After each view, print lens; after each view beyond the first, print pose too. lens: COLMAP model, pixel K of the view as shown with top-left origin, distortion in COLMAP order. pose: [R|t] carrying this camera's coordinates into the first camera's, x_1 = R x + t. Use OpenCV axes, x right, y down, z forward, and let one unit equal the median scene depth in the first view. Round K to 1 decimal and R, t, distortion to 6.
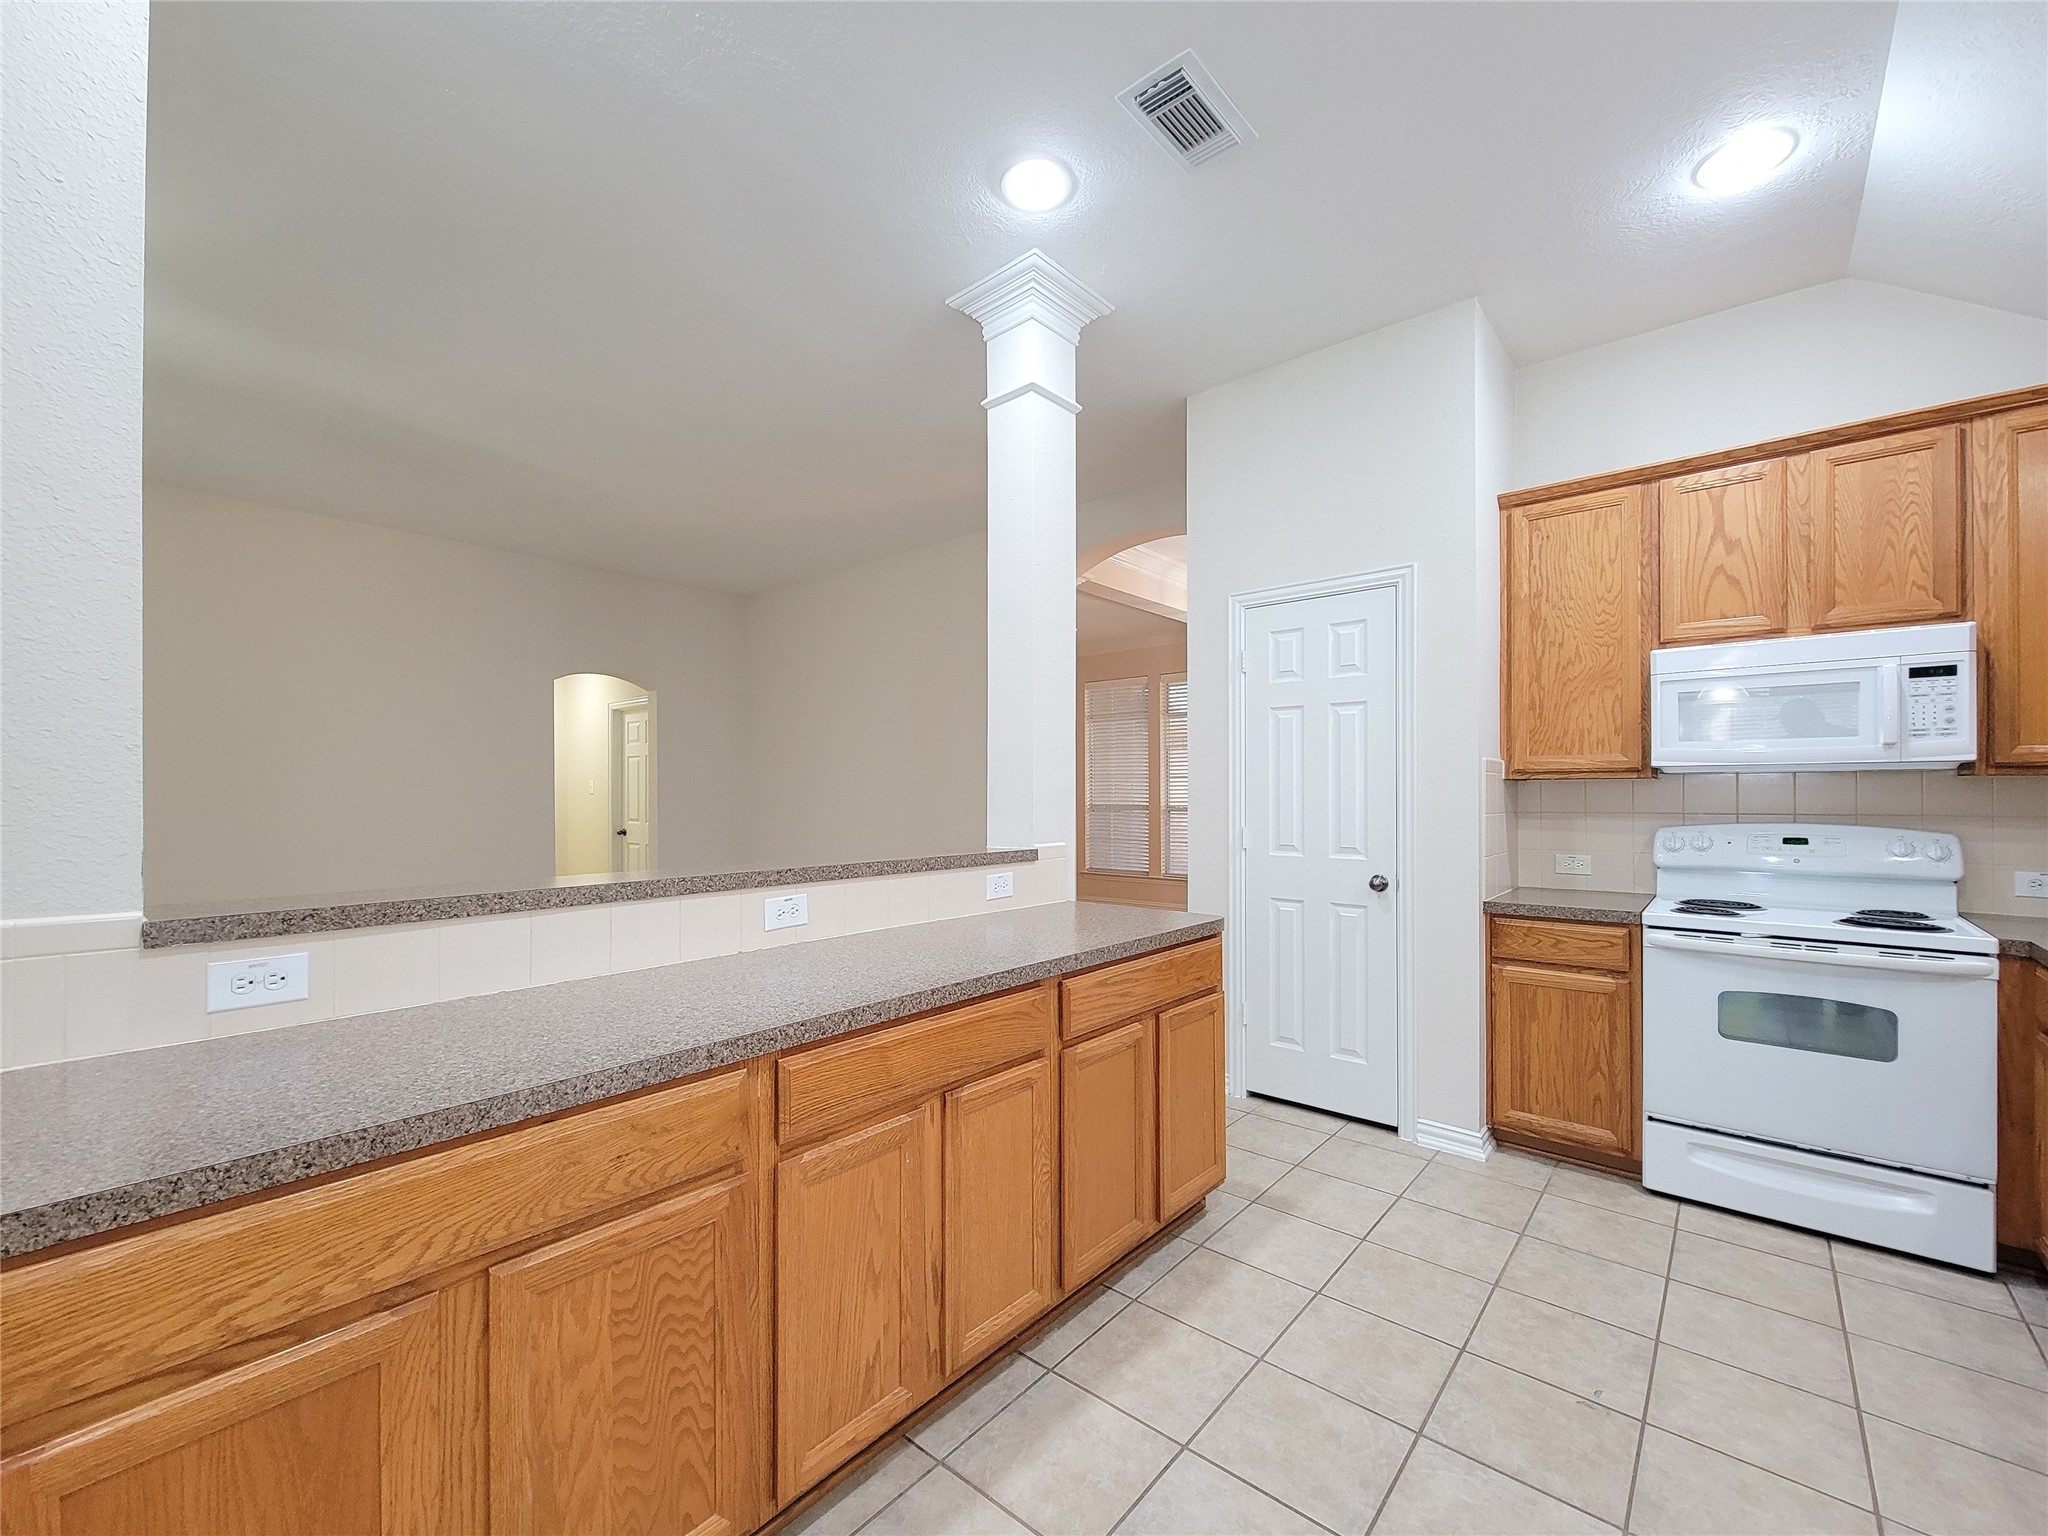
lens RADIAL K [[844.4, 0, 1026.9], [0, 844.4, 788.9], [0, 0, 1]] dist [0.000326, -0.000956]
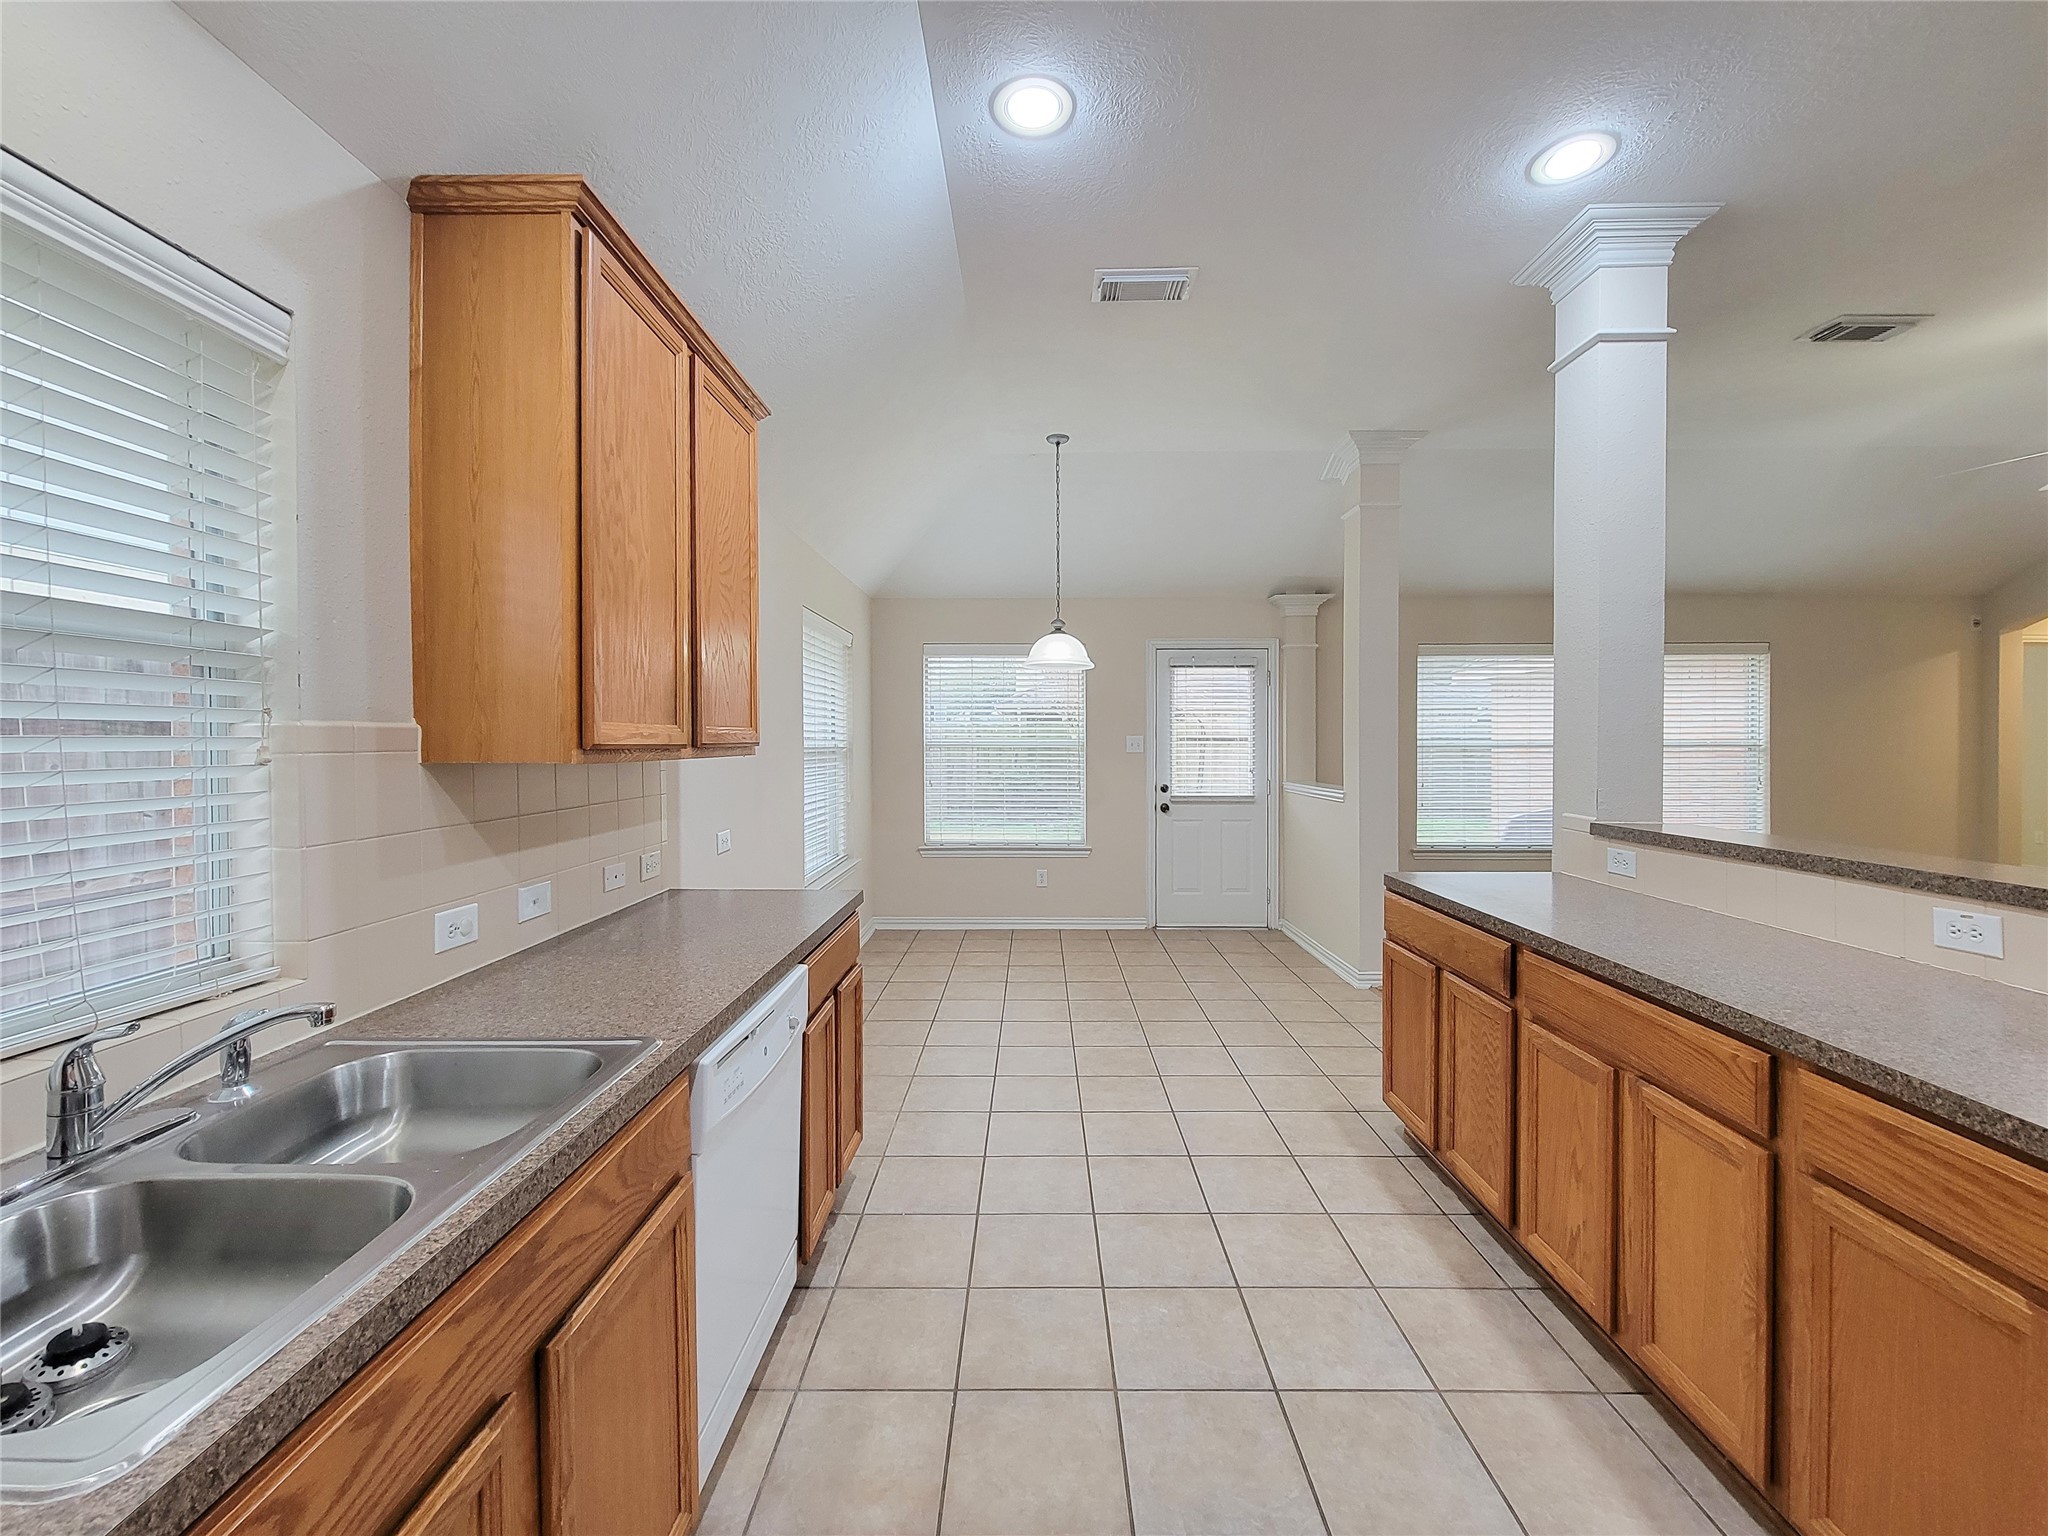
lens RADIAL K [[844.4, 0, 1033.4], [0, 844.4, 756.0], [0, 0, 1]] dist [0.000326, -0.000956]
pose [[-0.762754, 0.015308, -0.646508, 0.685413], [0.005070, 0.999831, 0.017693, -0.028114], [0.646669, 0.010218, -0.762702, 0.806444]]
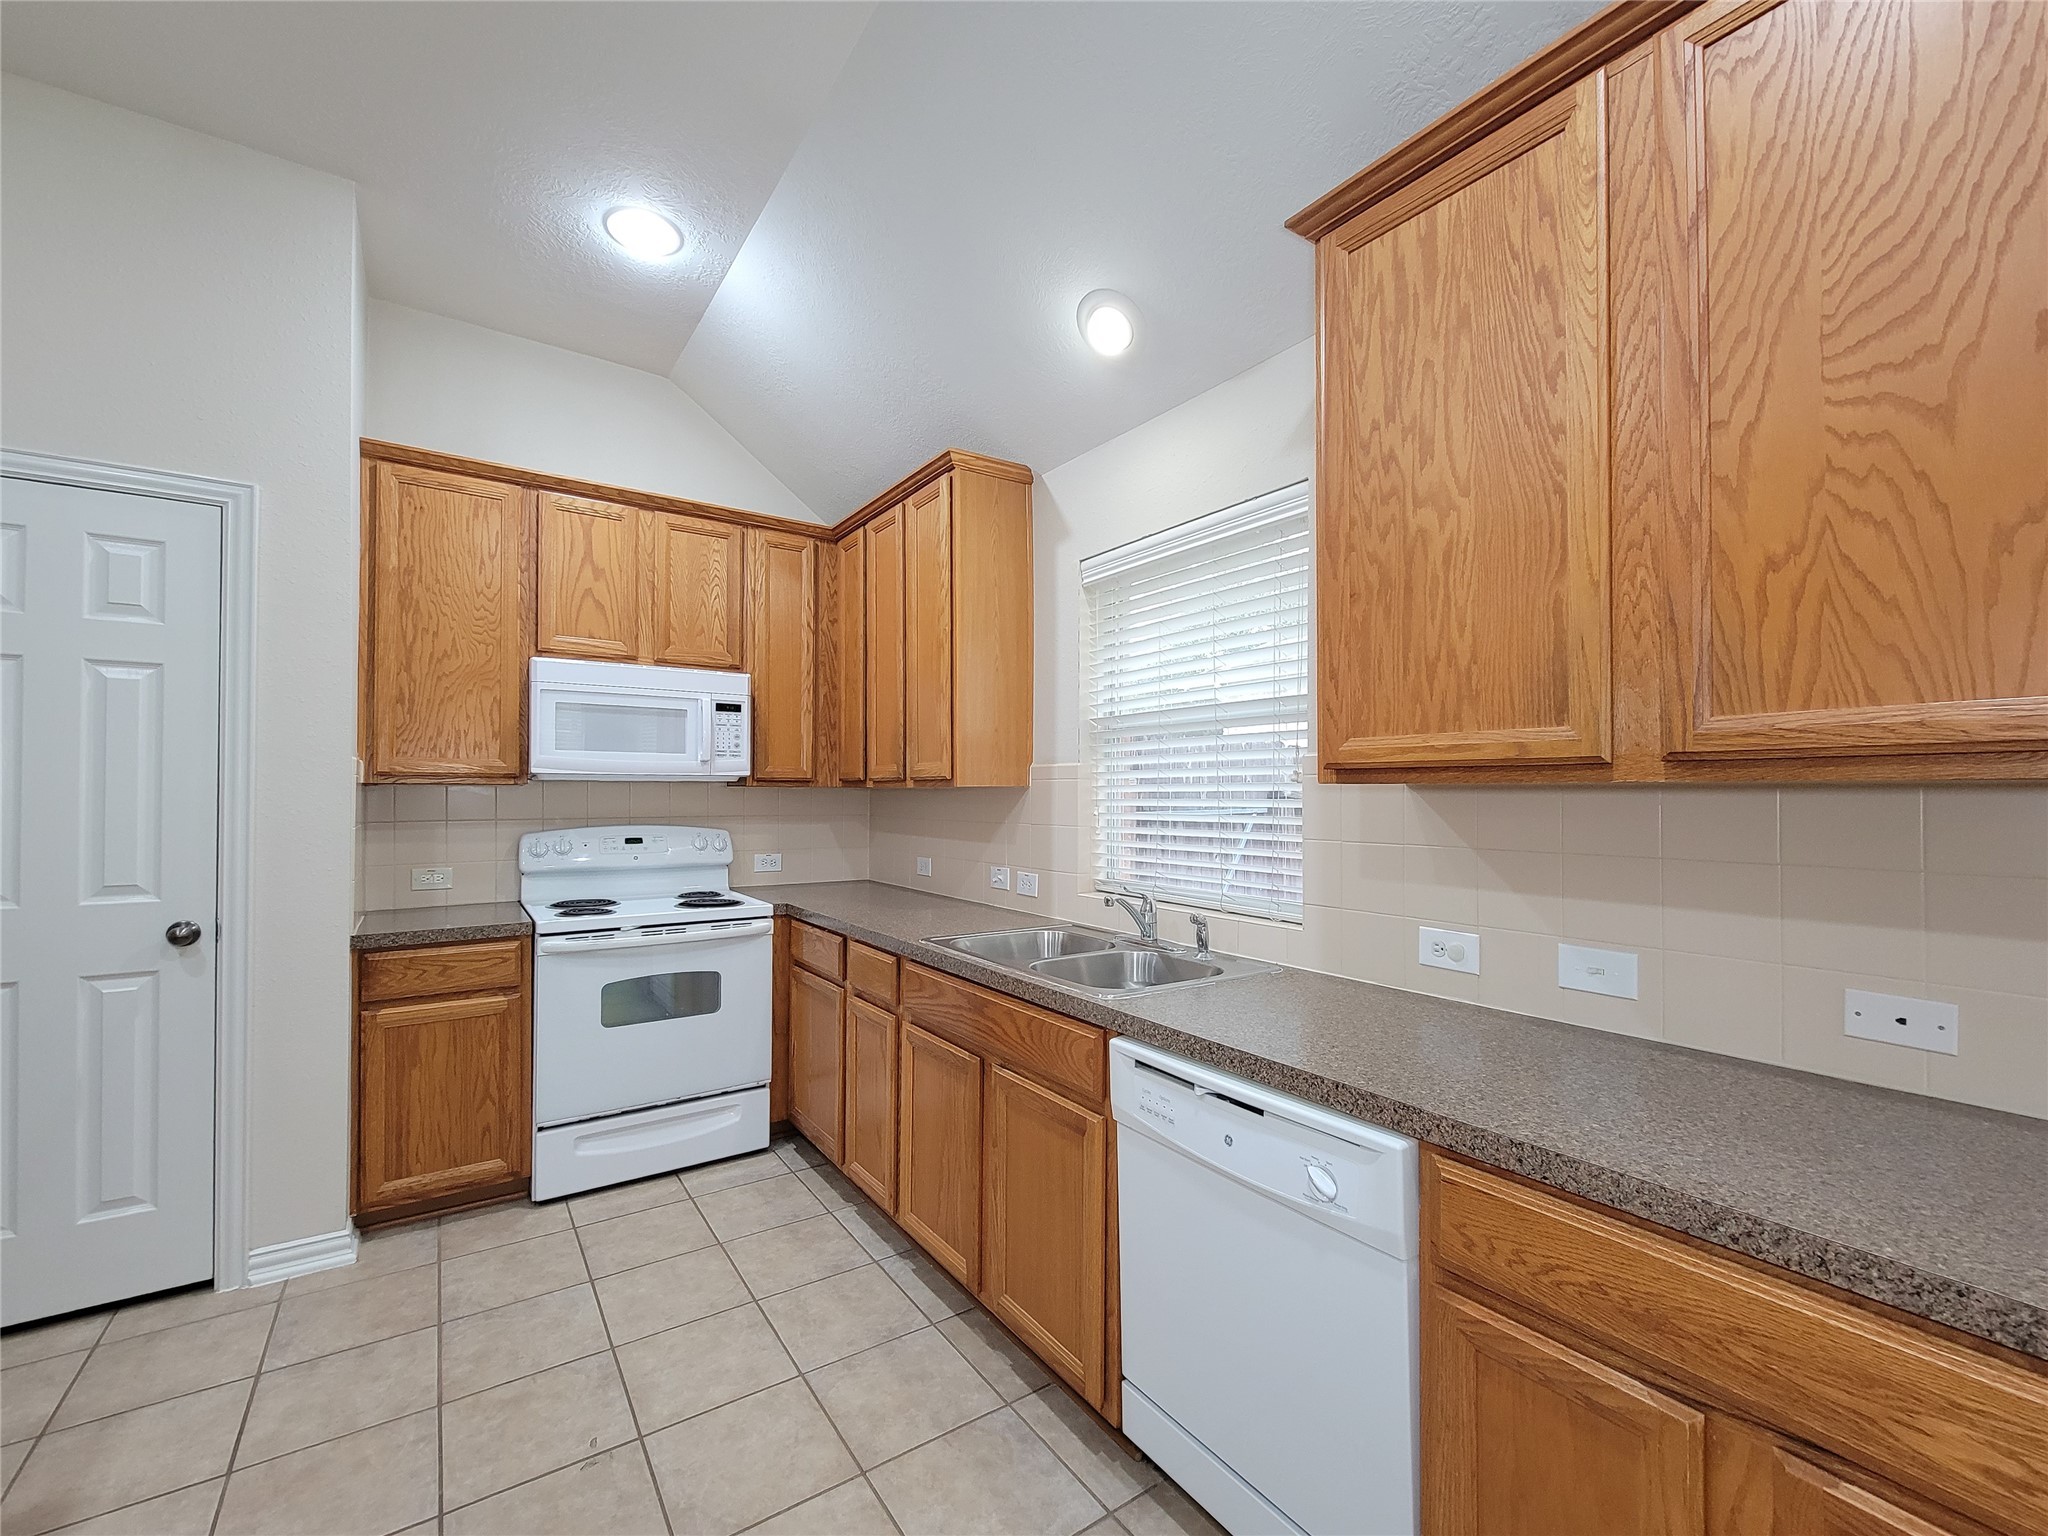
lens RADIAL K [[844.4, 0, 1010.6], [0, 844.4, 786.6], [0, 0, 1]] dist [0.000326, -0.000956]
pose [[0.262569, 0.011324, 0.964847, -0.076279], [-0.005289, 0.999933, -0.010297, -0.003938], [-0.964899, -0.002399, 0.262611, 0.205799]]
